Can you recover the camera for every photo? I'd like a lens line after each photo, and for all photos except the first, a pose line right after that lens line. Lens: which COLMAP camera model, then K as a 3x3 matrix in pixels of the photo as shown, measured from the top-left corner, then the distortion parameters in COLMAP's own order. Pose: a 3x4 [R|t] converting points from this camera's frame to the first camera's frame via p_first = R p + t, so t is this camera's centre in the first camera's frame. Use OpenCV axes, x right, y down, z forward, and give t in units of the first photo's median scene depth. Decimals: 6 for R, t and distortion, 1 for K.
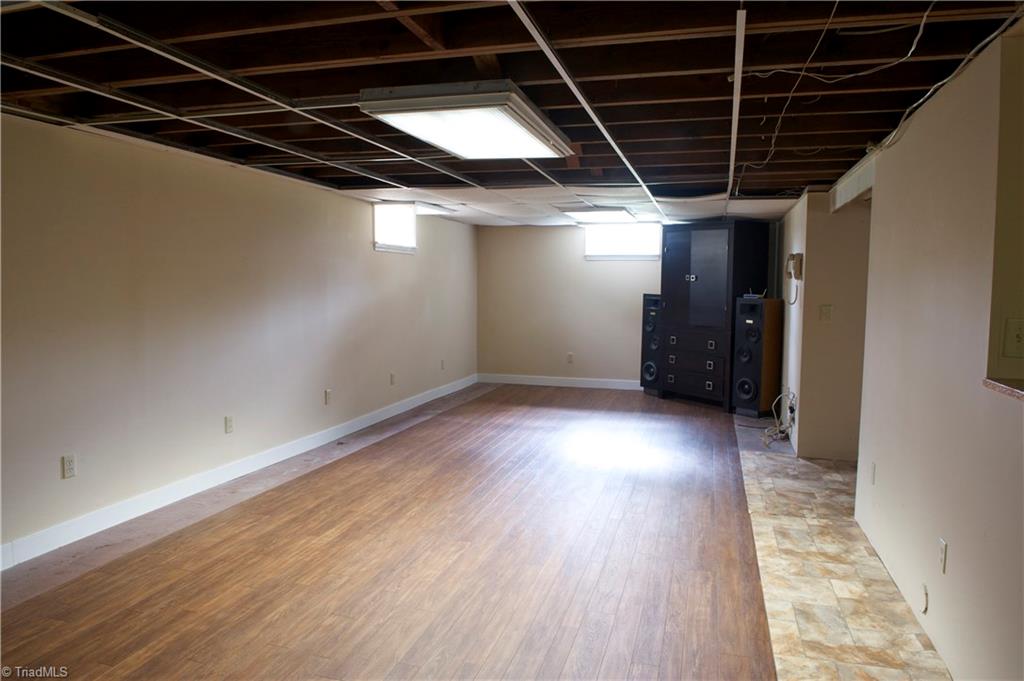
lens RADIAL K [[700.1, 0, 513.4], [0, 700.1, 340.3], [0, 0, 1]] dist [-0.043568, -0.008976]
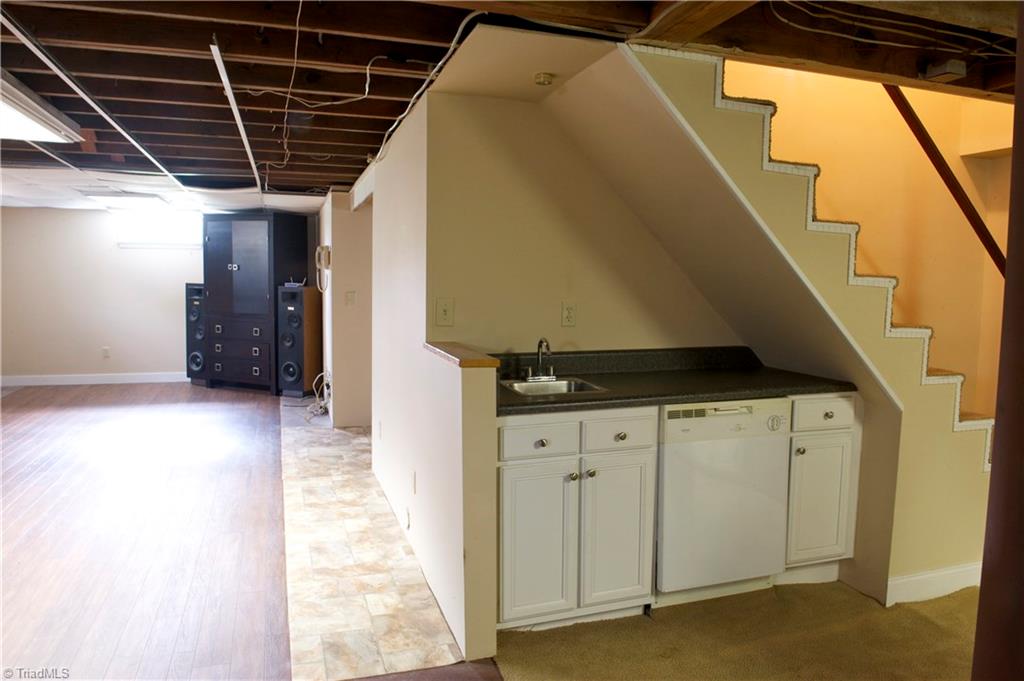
lens RADIAL K [[700.1, 0, 514.9], [0, 700.1, 337.7], [0, 0, 1]] dist [-0.043568, -0.008976]
pose [[0.823803, -0.044784, 0.565104, 0.025530], [0.038609, 0.998992, 0.022885, 0.010384], [-0.565560, 0.002966, 0.824702, -0.119291]]
